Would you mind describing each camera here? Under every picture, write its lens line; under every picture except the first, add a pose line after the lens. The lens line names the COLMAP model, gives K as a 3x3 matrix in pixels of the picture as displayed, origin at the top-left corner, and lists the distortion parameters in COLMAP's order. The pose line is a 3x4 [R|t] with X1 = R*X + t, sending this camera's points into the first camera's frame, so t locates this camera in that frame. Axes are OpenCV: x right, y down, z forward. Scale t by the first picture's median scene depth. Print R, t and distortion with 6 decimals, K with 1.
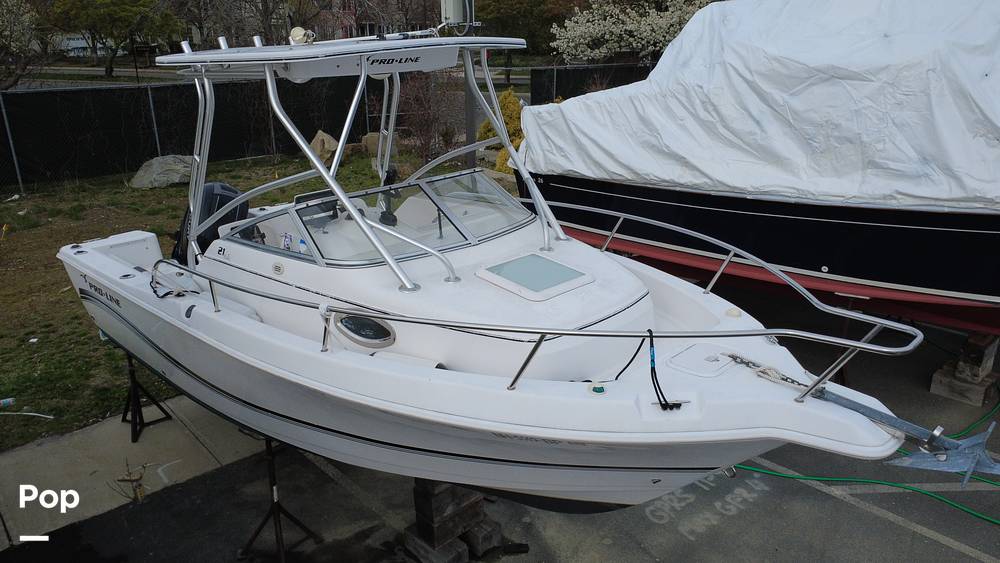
lens RADIAL K [[726.7, 0, 497.1], [0, 726.7, 277.6], [0, 0, 1]] dist [-0.003980, 0.000632]
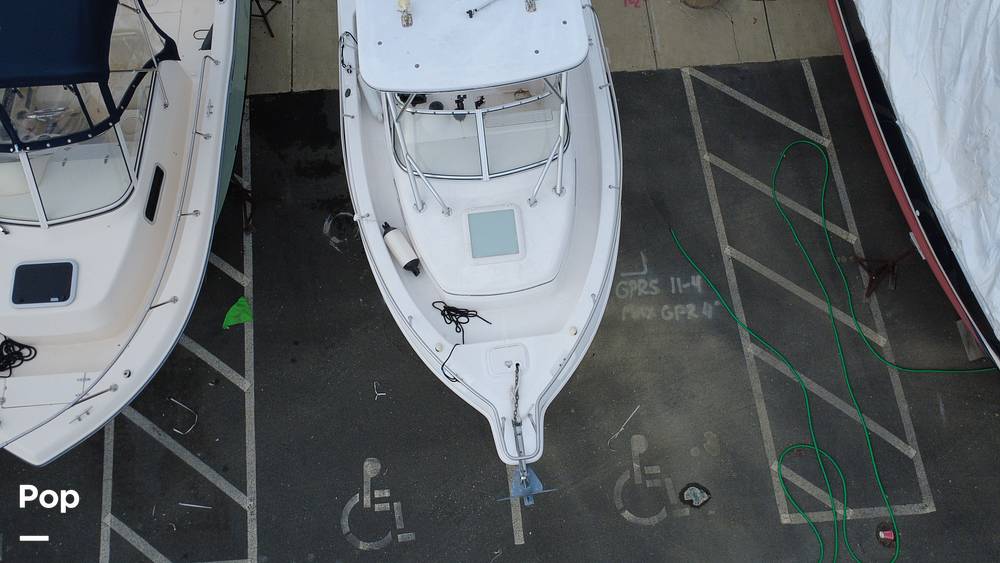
lens RADIAL K [[726.7, 0, 497.1], [0, 726.7, 277.6], [0, 0, 1]] dist [-0.003980, 0.000632]
pose [[0.797168, 0.575274, -0.183257, 0.239042], [-0.196115, 0.533792, 0.822560, -0.745788], [0.571018, -0.619779, 0.538342, 0.063879]]
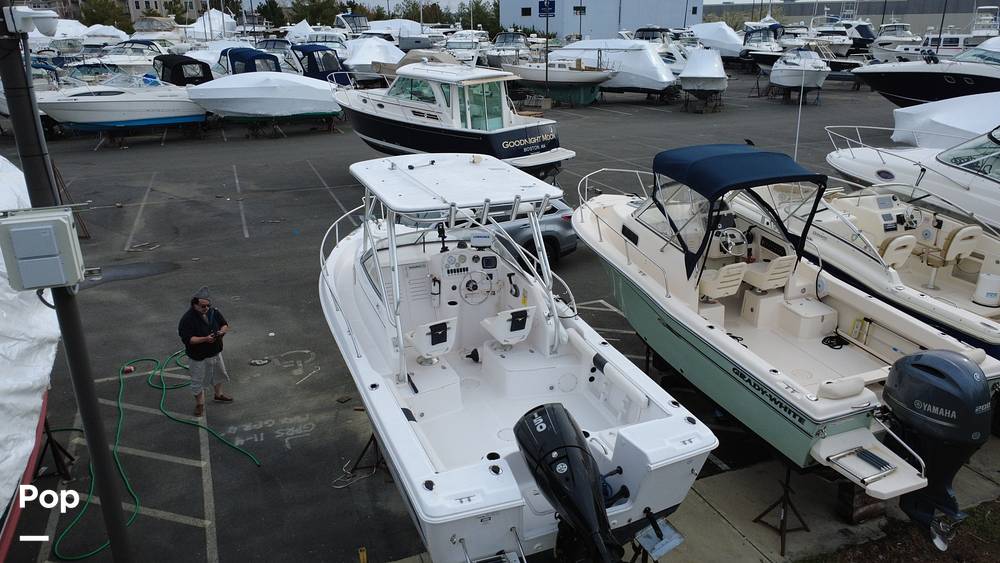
lens RADIAL K [[726.7, 0, 497.1], [0, 726.7, 277.6], [0, 0, 1]] dist [-0.003980, 0.000632]
pose [[-0.933919, -0.095990, 0.344357, -0.641093], [0.137922, 0.791947, 0.594809, -0.776915], [-0.329808, 0.602997, -0.726375, 1.632141]]
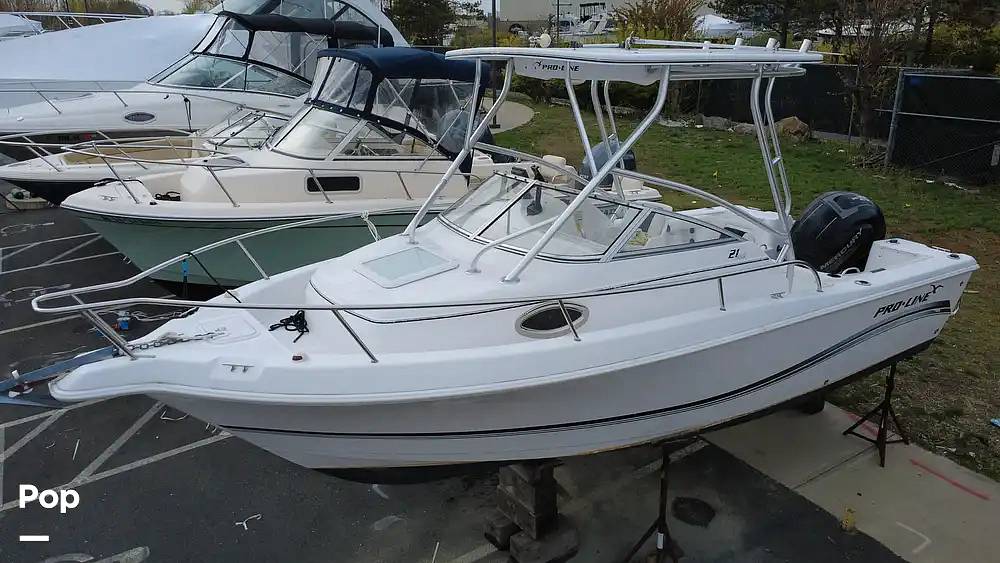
lens RADIAL K [[726.7, 0, 497.1], [0, 726.7, 277.6], [0, 0, 1]] dist [-0.003980, 0.000632]
pose [[-0.146874, 0.337948, -0.929634, 0.643799], [-0.310267, 0.876656, 0.367709, -0.267339], [0.939235, 0.342441, -0.023904, 0.717165]]
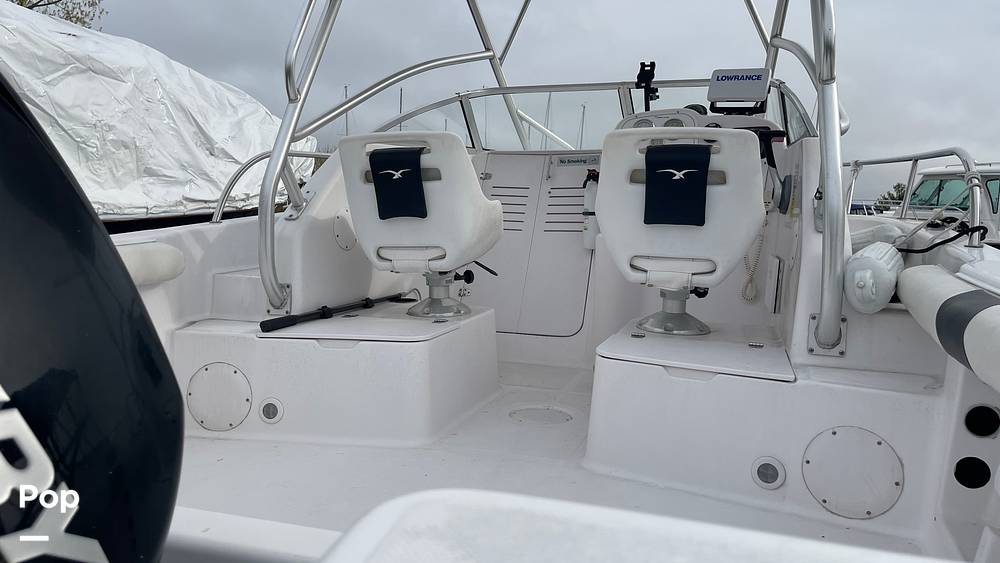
lens RADIAL K [[759.8, 0, 495.6], [0, 759.8, 278.3], [0, 0, 1]] dist [0.063251, -0.085891]
pose [[-0.456039, -0.043655, 0.888889, -0.542125], [0.270209, 0.944855, 0.185032, -0.087166], [-0.847948, 0.324567, -0.419094, 1.050982]]
